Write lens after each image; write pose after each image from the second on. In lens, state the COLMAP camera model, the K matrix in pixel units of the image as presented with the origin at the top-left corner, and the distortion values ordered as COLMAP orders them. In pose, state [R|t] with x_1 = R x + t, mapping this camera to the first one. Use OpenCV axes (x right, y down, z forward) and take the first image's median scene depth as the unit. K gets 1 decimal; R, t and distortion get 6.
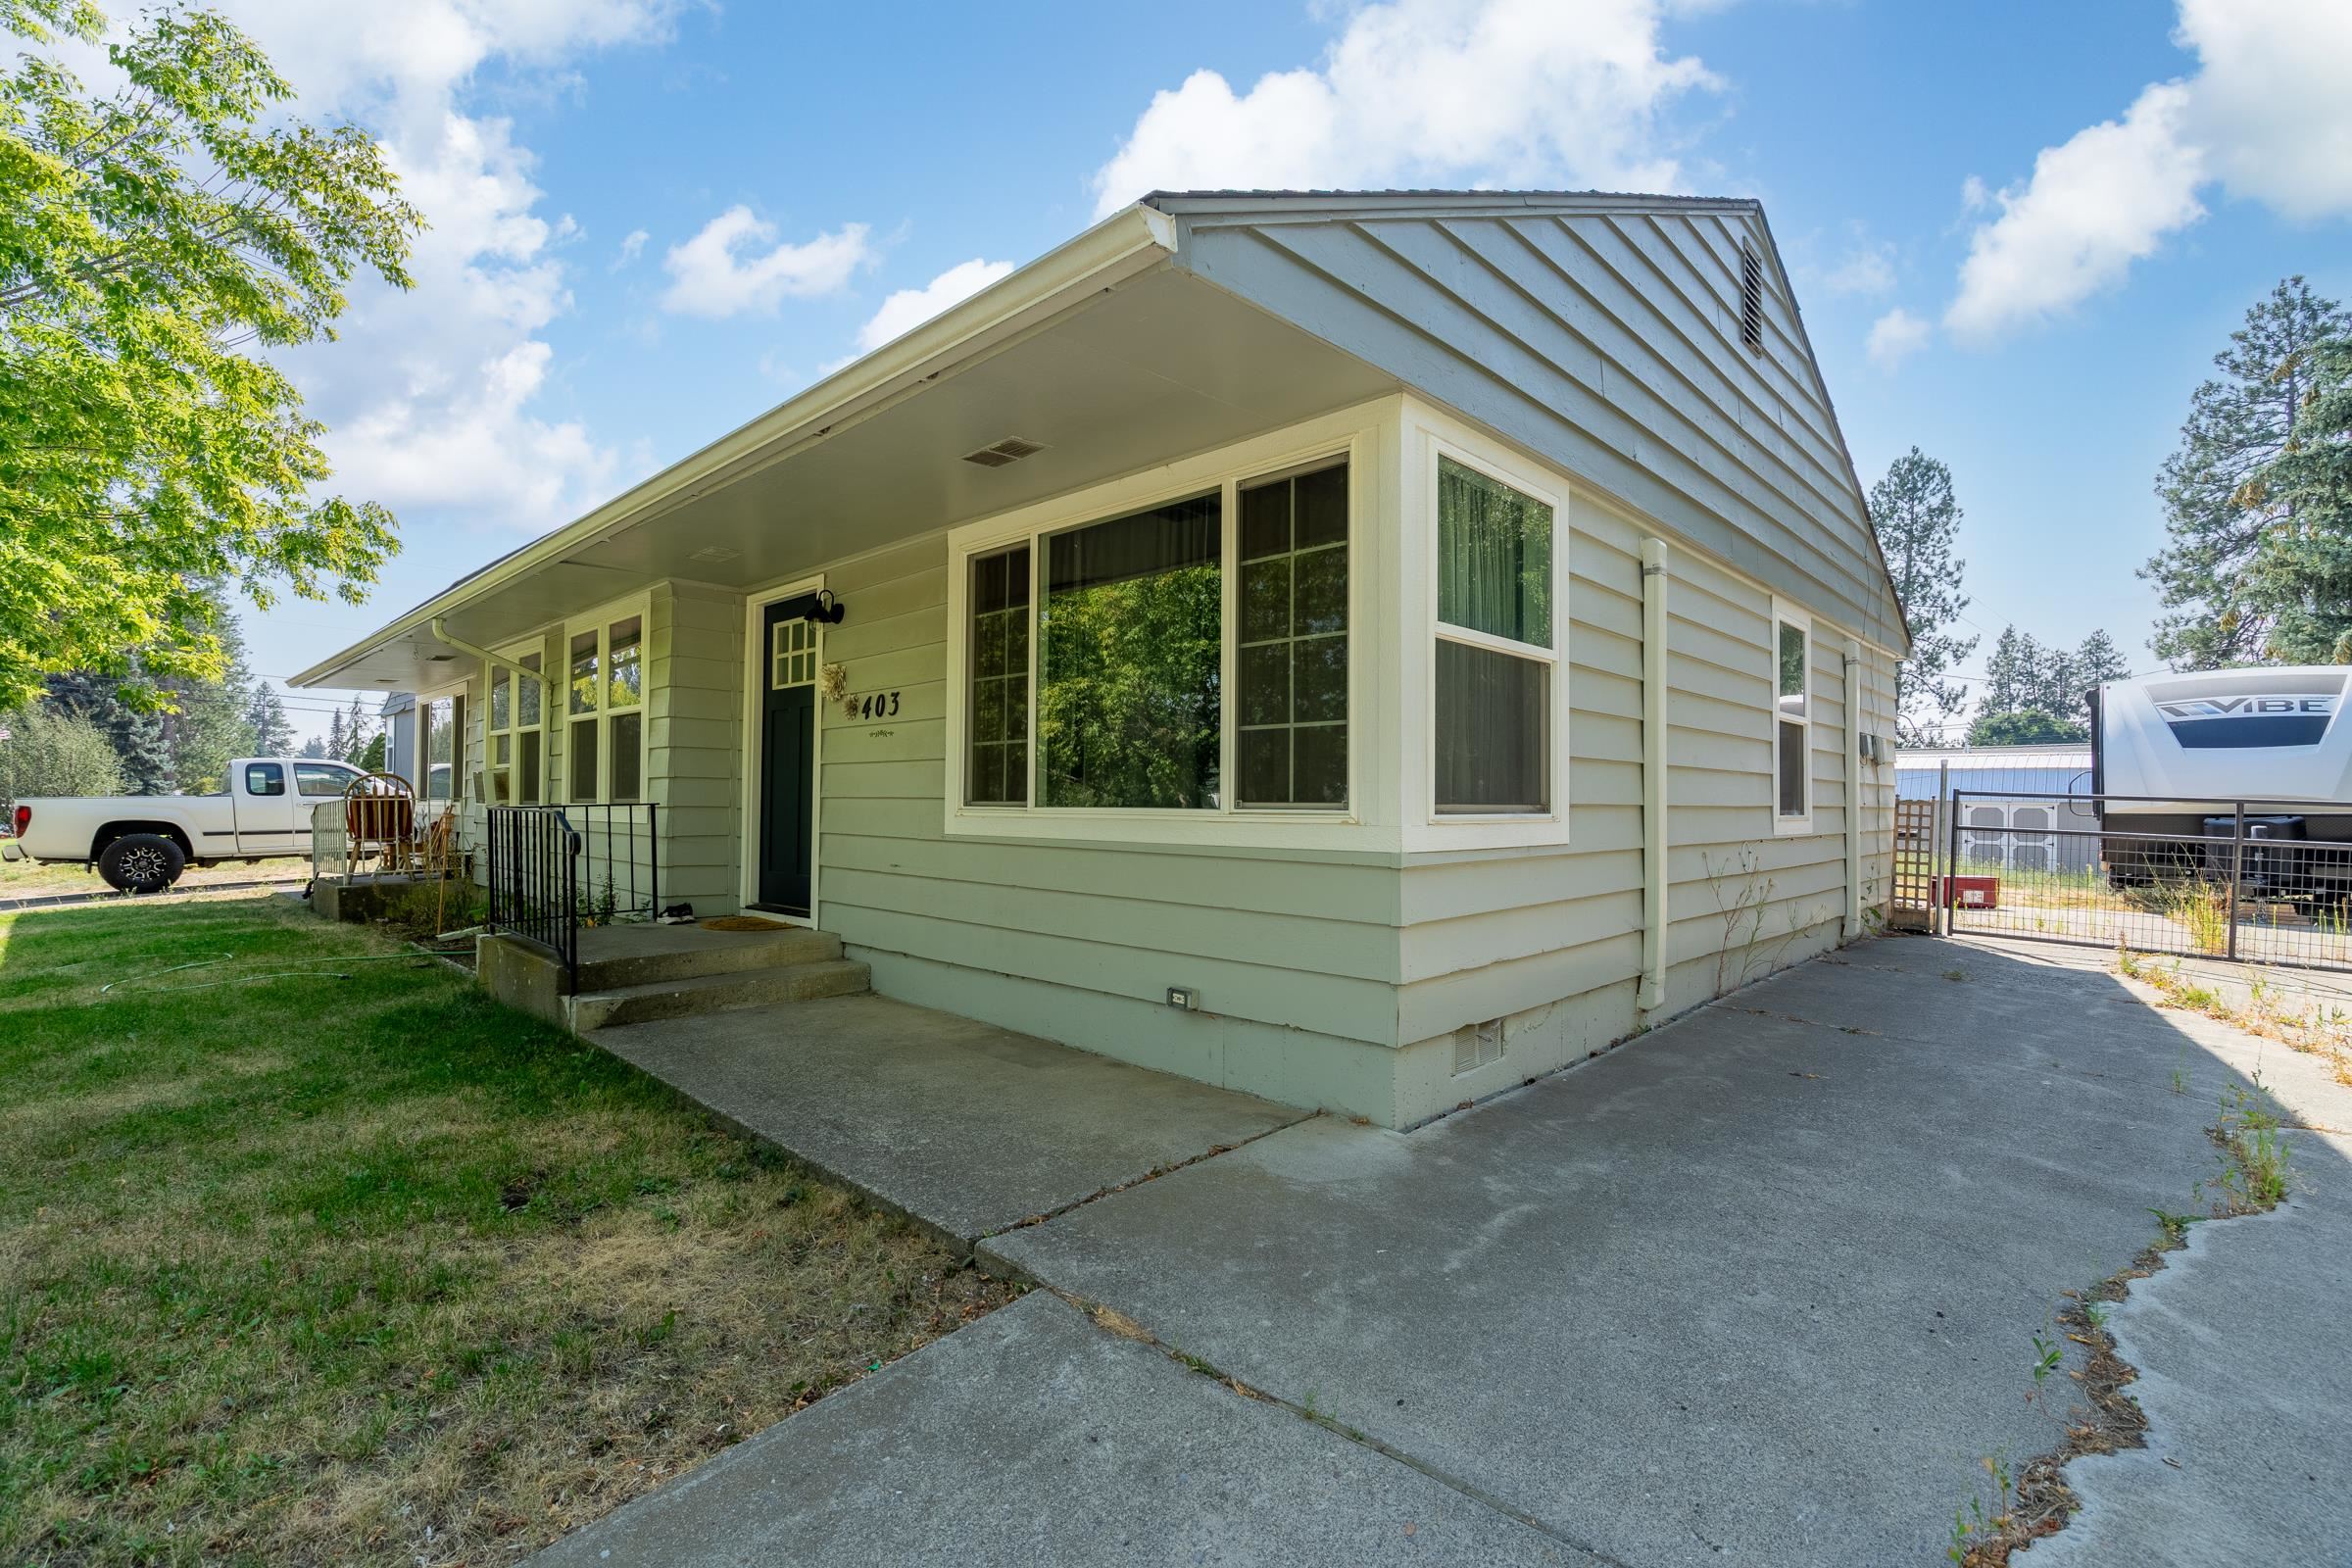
lens RADIAL K [[1066.3, 0, 1153.7], [0, 1066.3, 793.2], [0, 0, 1]] dist [-0.004601, 0.000497]
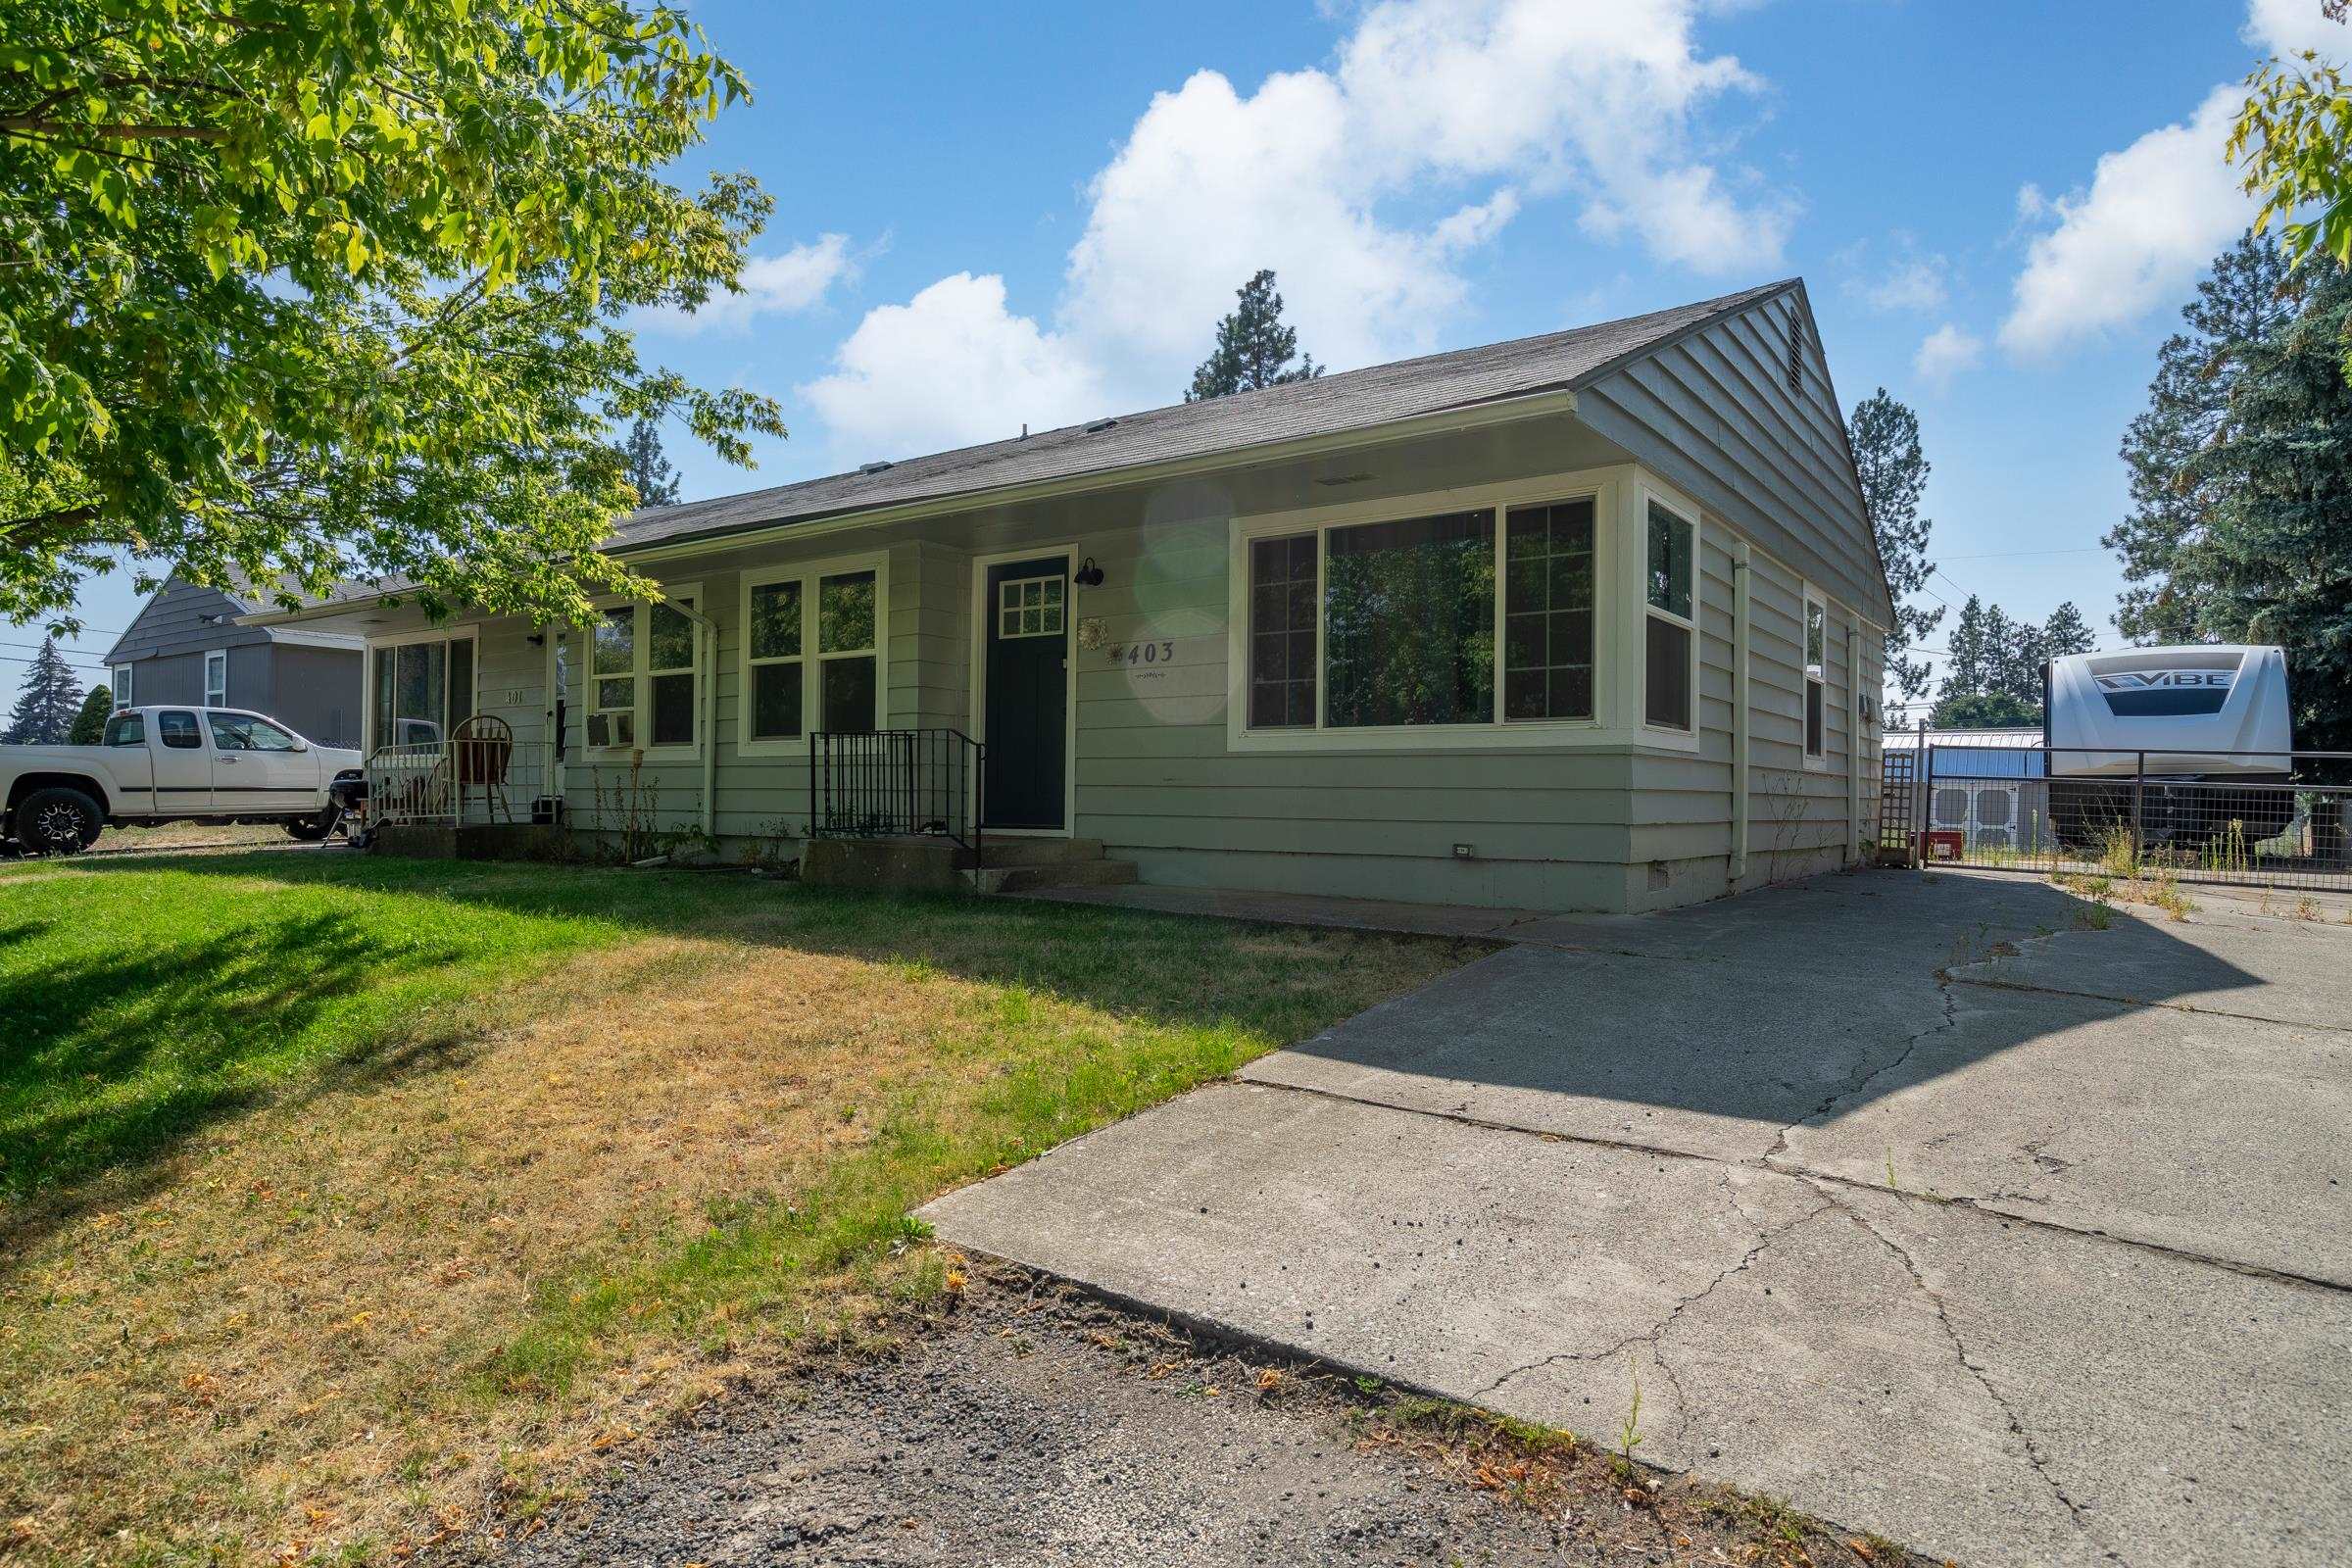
lens RADIAL K [[1377.3, 0, 1163.2], [0, 1377.3, 797.6], [0, 0, 1]] dist [0.004128, 0.001132]
pose [[0.989331, 0.003321, 0.145645, -0.181815], [-0.004467, 0.999962, 0.007546, 0.028450], [-0.145614, -0.008116, 0.989308, -0.227988]]
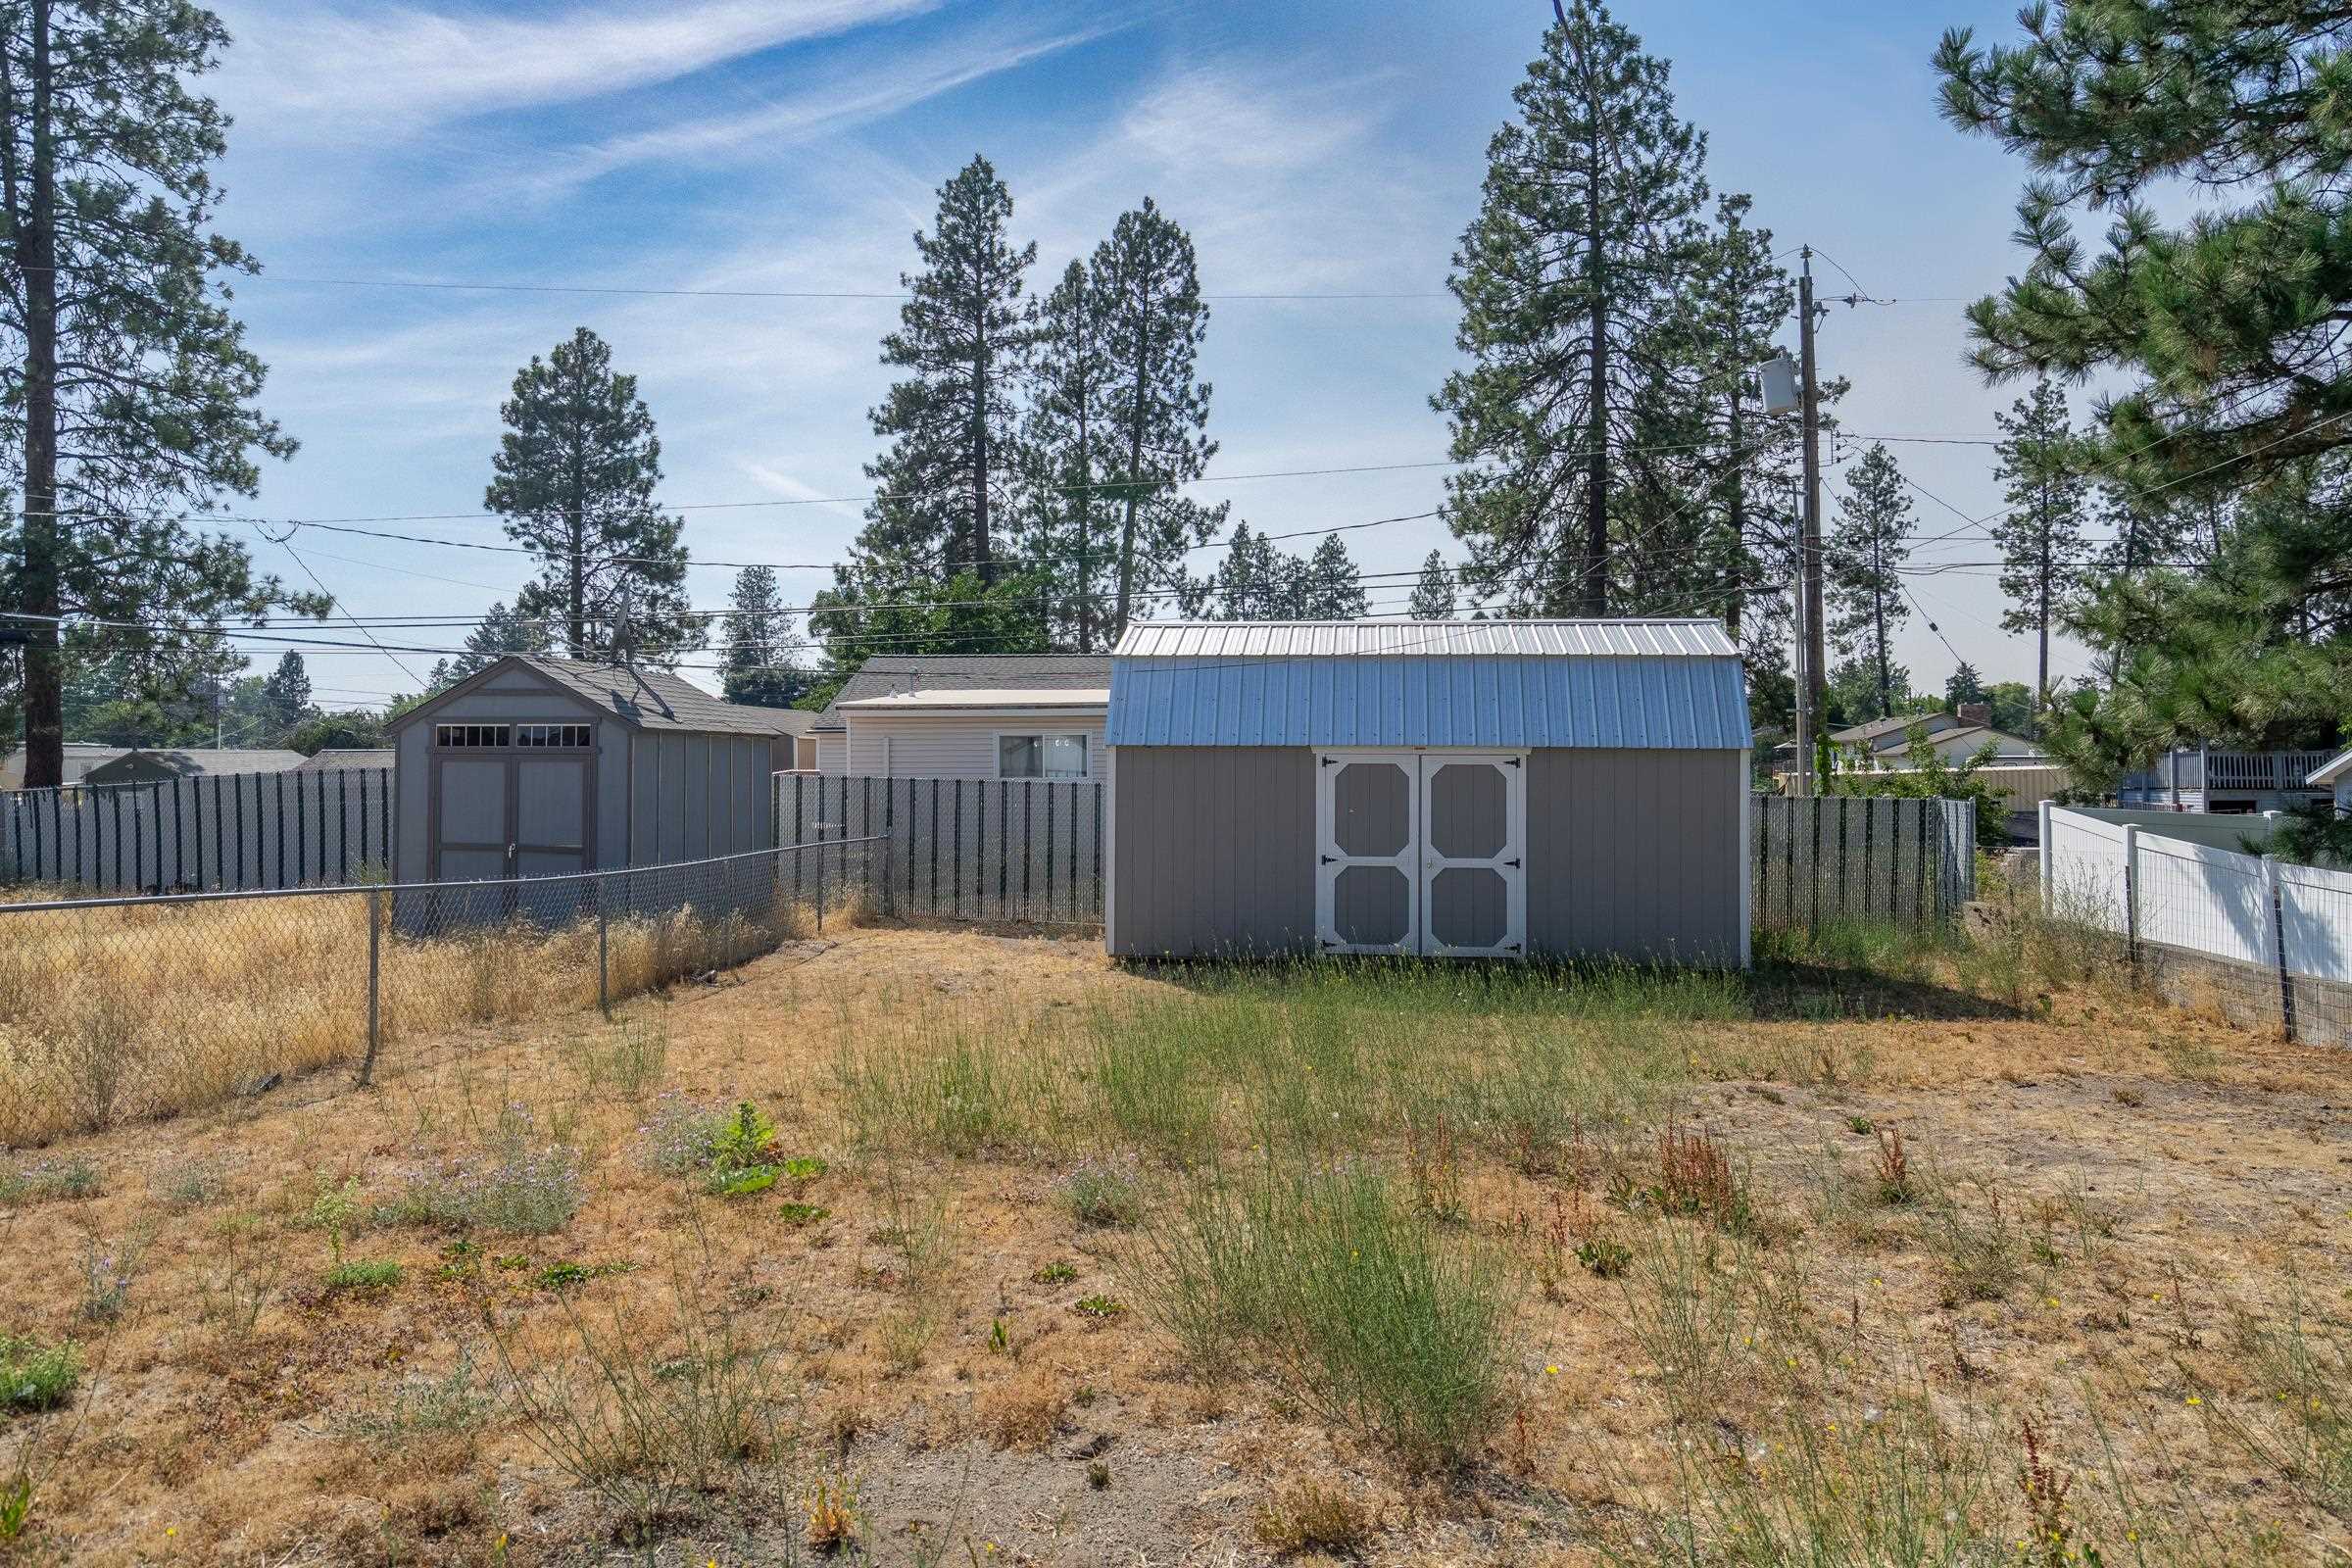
lens RADIAL K [[1594.1, 0, 1167.5], [0, 1594.1, 775.2], [0, 0, 1]] dist [0.002774, 0.006924]
pose [[0.801742, -0.016257, 0.597449, 0.752581], [0.006163, 0.999802, 0.018934, 0.013028], [-0.597639, -0.011498, 0.801683, 1.129841]]
